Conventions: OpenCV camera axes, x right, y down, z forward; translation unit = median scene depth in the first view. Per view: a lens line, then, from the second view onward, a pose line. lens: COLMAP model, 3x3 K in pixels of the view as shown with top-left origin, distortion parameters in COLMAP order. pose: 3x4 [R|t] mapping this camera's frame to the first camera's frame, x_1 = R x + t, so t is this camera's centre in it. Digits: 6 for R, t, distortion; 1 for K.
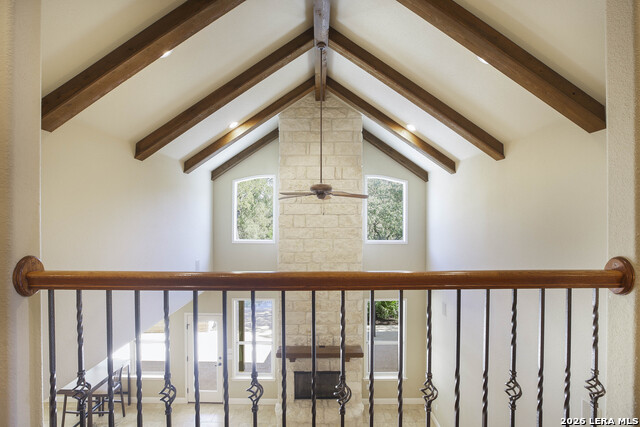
lens RADIAL K [[294.6, 0, 318.1], [0, 294.6, 215.6], [0, 0, 1]] dist [-0.033507, 0.000292]
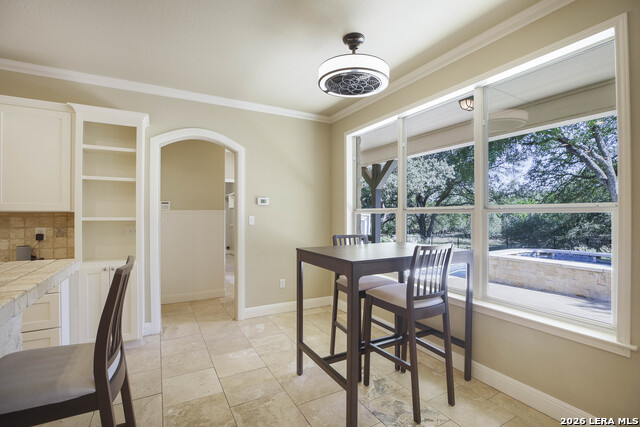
lens RADIAL K [[290.5, 0, 320.0], [0, 290.5, 213.5], [0, 0, 1]] dist [-0.024456, 0.000648]
pose [[0.489631, -0.000565, -0.871930, -0.487038], [-0.001608, 0.999998, -0.001552, 0.506756], [0.871928, 0.002162, 0.489629, 0.739532]]
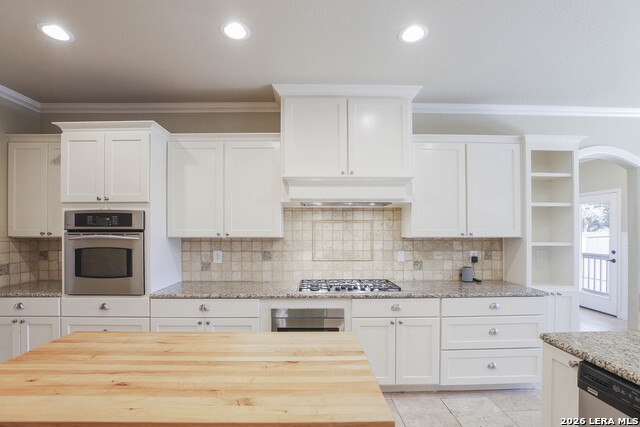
lens RADIAL K [[297.9, 0, 317.2], [0, 297.9, 228.6], [0, 0, 1]] dist [-0.029229, 0.000208]
pose [[0.026253, -0.006169, -0.999636, -0.587432], [0.001401, 0.999980, -0.006134, 0.492621], [0.999654, -0.001240, 0.026261, 0.275357]]
